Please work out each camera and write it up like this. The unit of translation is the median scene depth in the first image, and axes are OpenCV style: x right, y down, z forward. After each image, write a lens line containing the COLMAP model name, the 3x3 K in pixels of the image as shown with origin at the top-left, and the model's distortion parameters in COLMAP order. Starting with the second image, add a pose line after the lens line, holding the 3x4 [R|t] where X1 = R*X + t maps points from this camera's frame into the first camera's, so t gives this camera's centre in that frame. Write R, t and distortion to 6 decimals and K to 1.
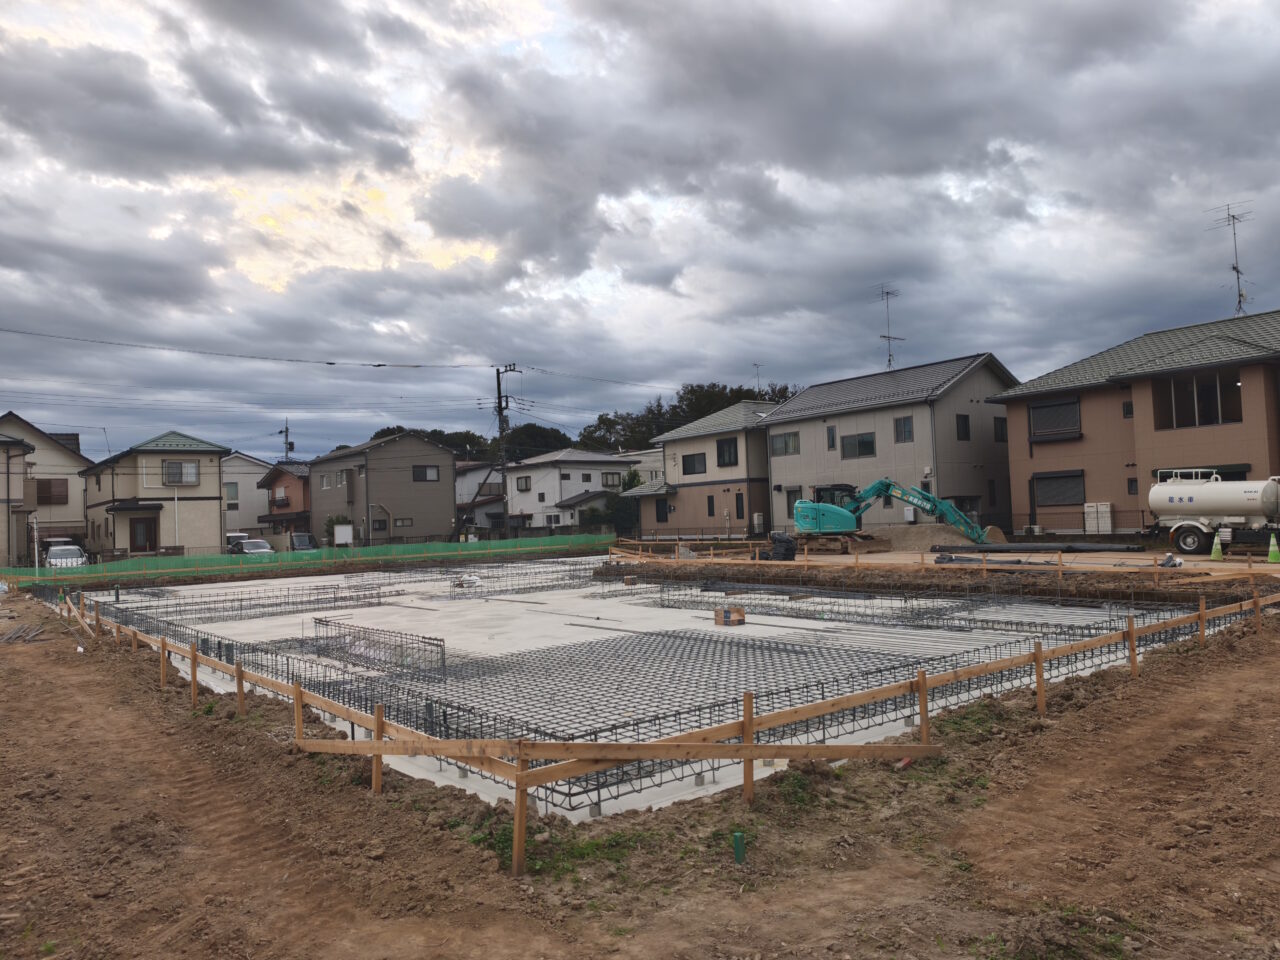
lens RADIAL K [[859.8, 0, 640.3], [0, 859.8, 480.6], [0, 0, 1]] dist [-0.008417, -0.004160]
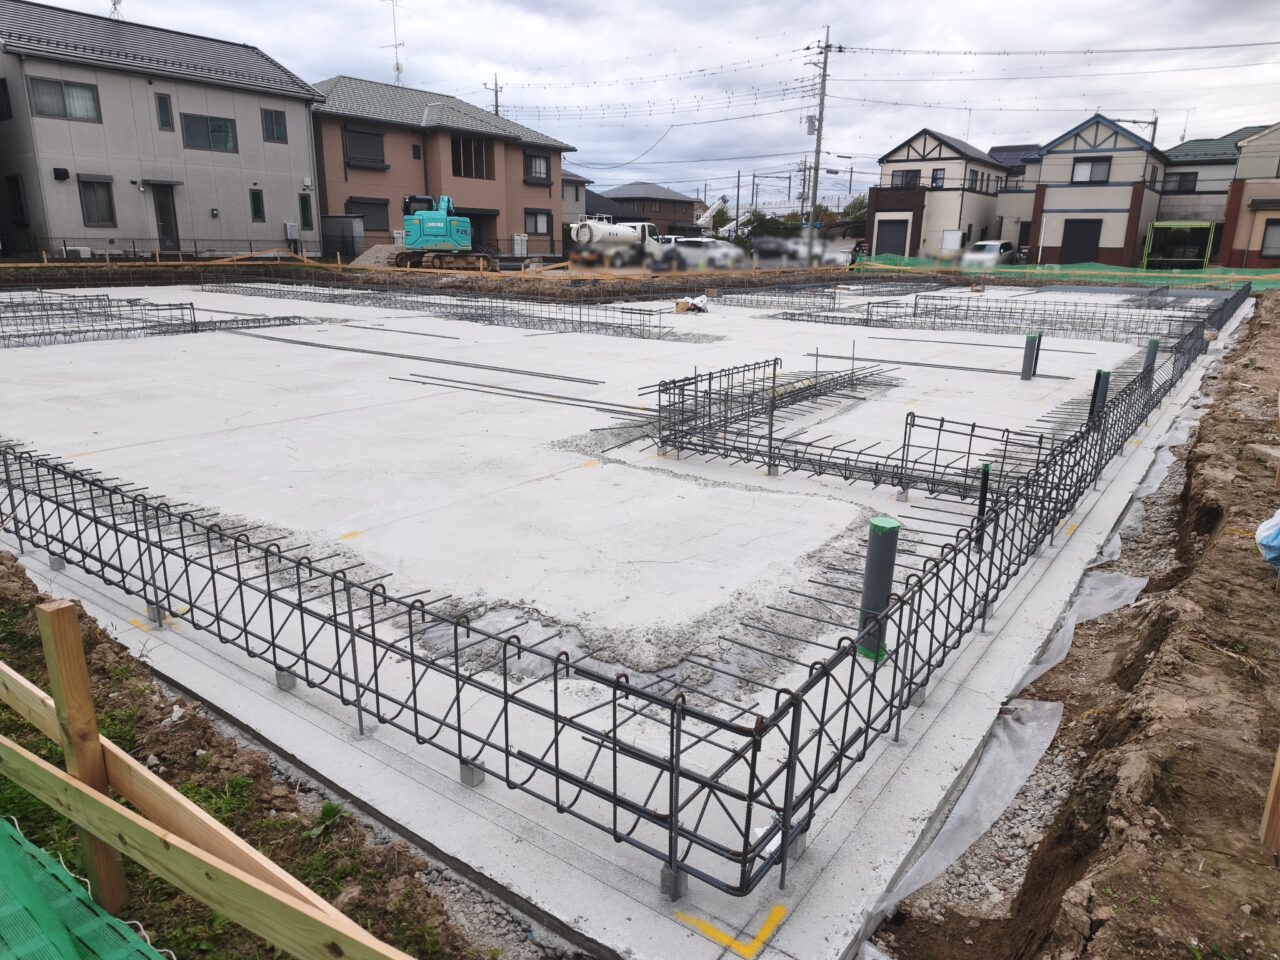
lens RADIAL K [[859.8, 0, 640.3], [0, 859.8, 482.9], [0, 0, 1]] dist [-0.008417, -0.004160]
pose [[-0.267284, -0.229482, 0.935894, -0.629169], [-0.060649, 0.973310, 0.221336, 0.070020], [-0.961707, 0.002399, -0.274068, 0.867607]]
